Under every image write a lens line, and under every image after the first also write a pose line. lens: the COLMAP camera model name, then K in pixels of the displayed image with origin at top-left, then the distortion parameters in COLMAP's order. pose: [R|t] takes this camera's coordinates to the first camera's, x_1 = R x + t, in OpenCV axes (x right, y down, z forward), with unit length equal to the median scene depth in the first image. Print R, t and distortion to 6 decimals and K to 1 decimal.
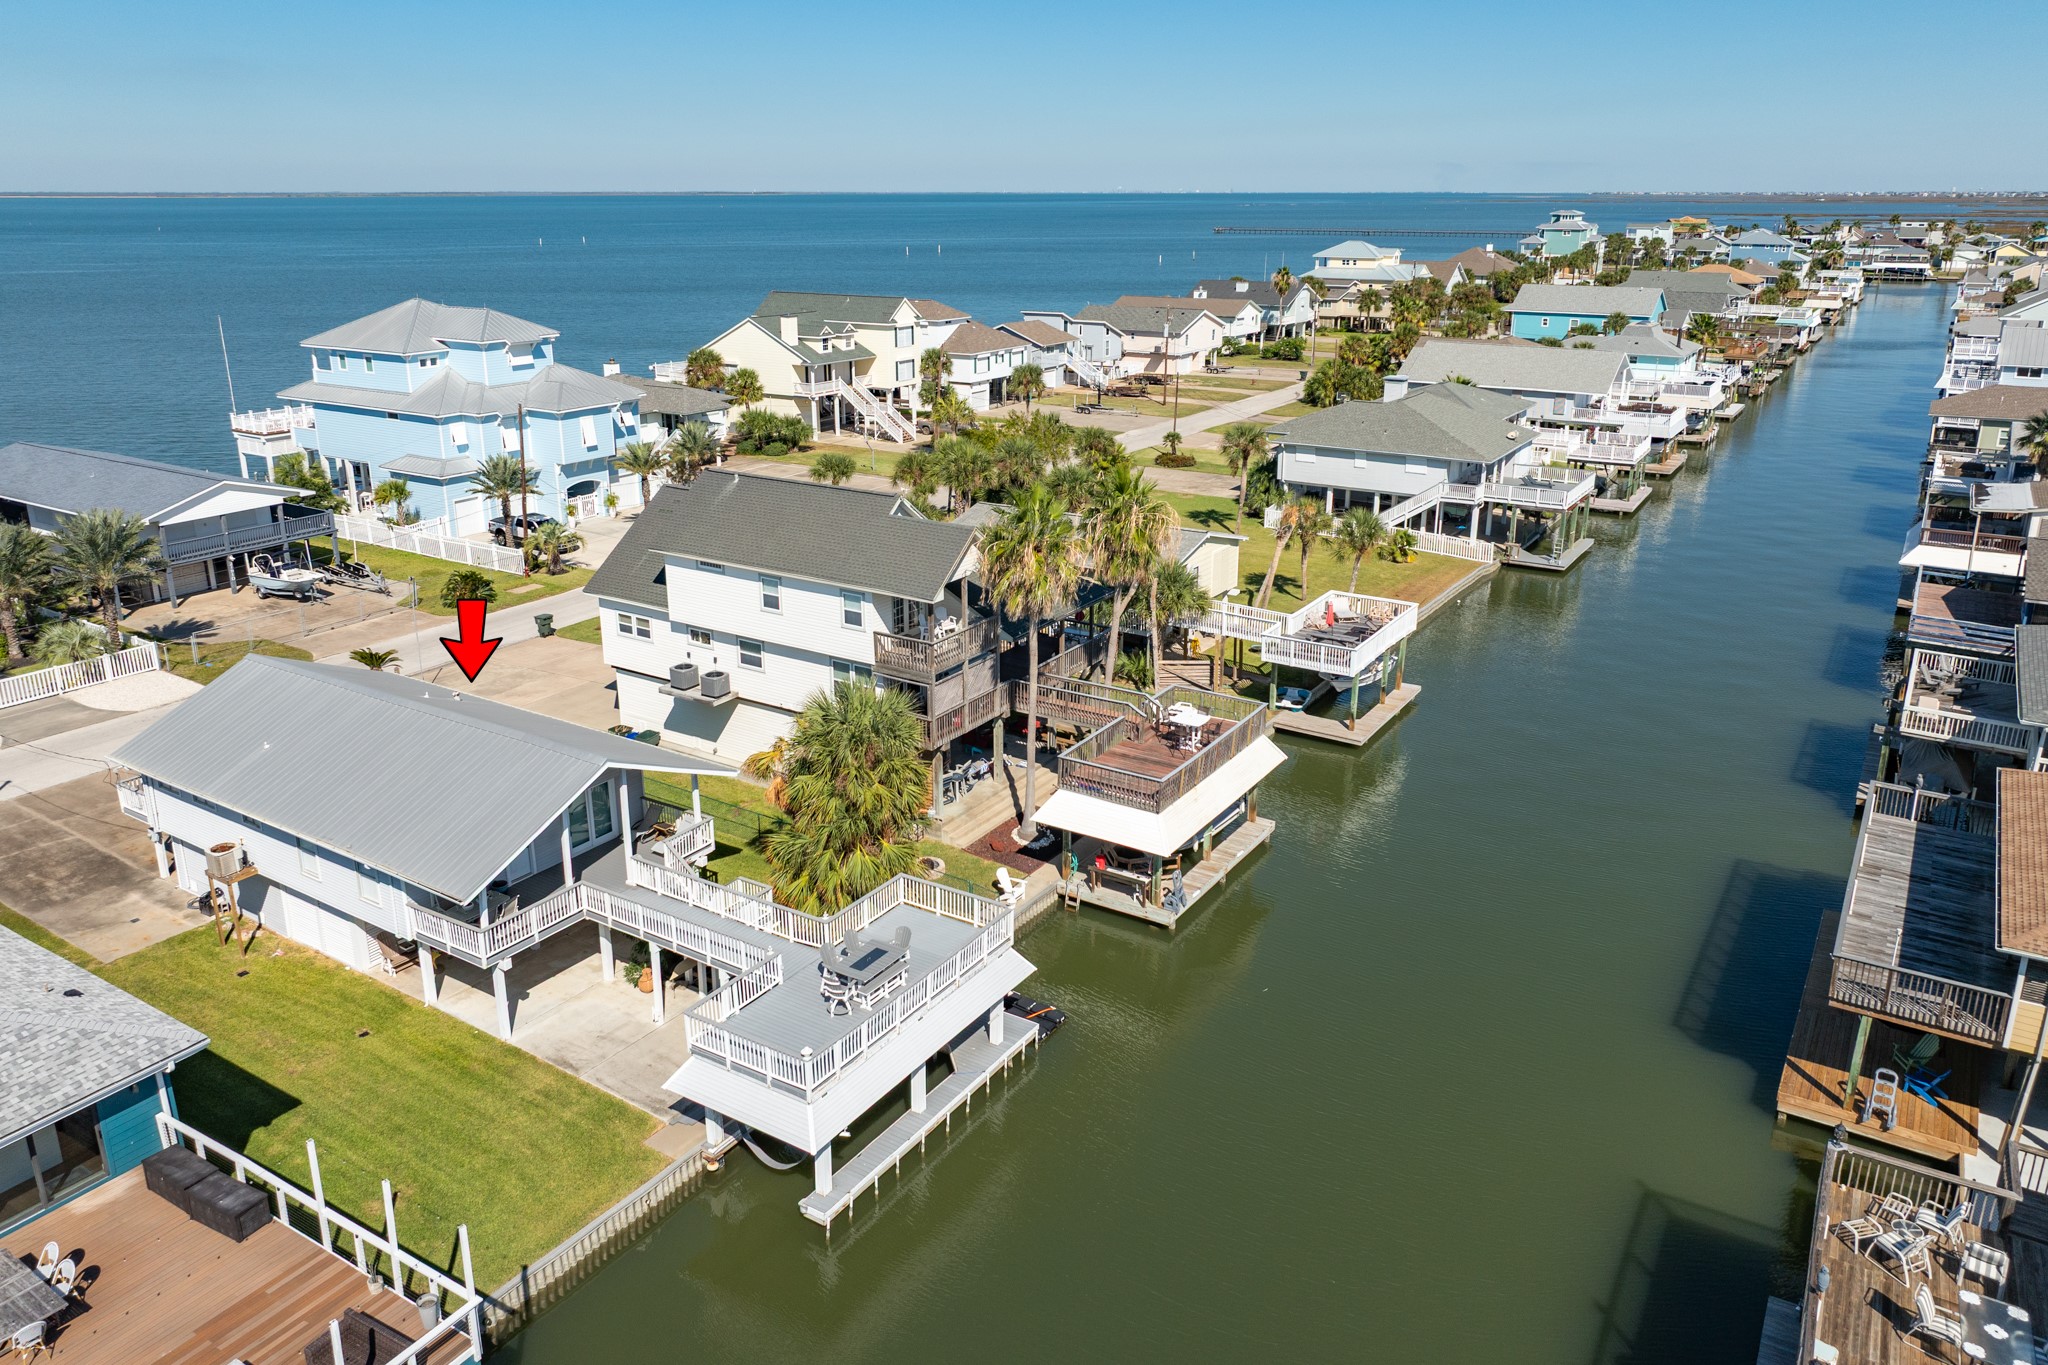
lens RADIAL K [[1466.0, 0, 1015.2], [0, 1466.0, 607.7], [0, 0, 1]] dist [0.006519, -0.000137]
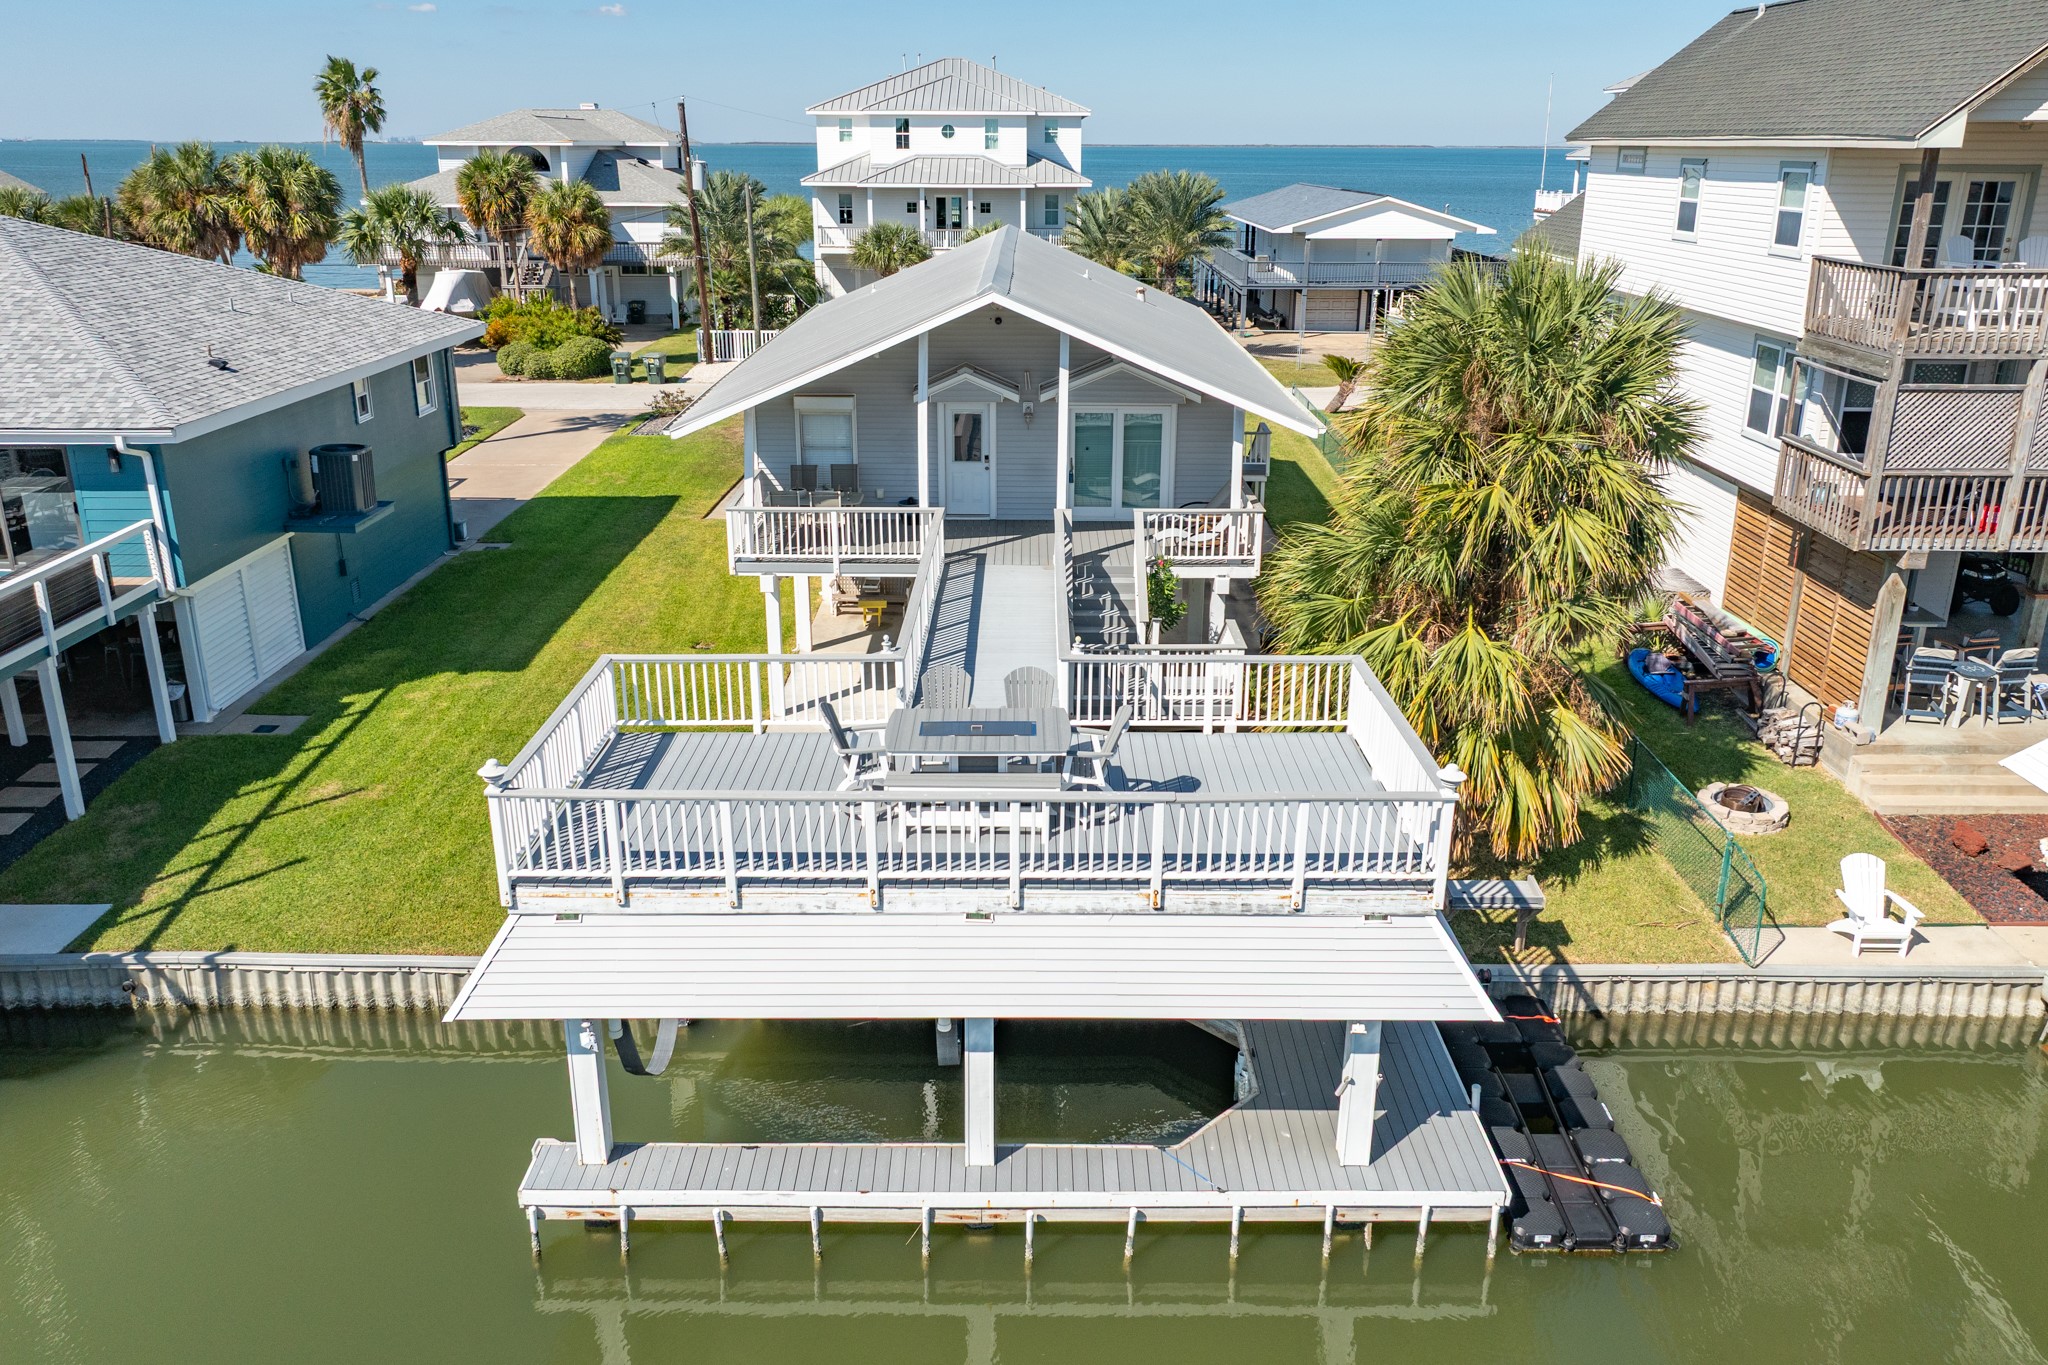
lens RADIAL K [[1492.6, 0, 1034.3], [0, 1492.6, 638.1], [0, 0, 1]] dist [-0.003488, -0.007514]
pose [[0.542730, 0.264882, -0.797046, 0.141908], [-0.238144, 0.958555, 0.156398, 0.099223], [0.805439, 0.104930, 0.583317, 0.511558]]
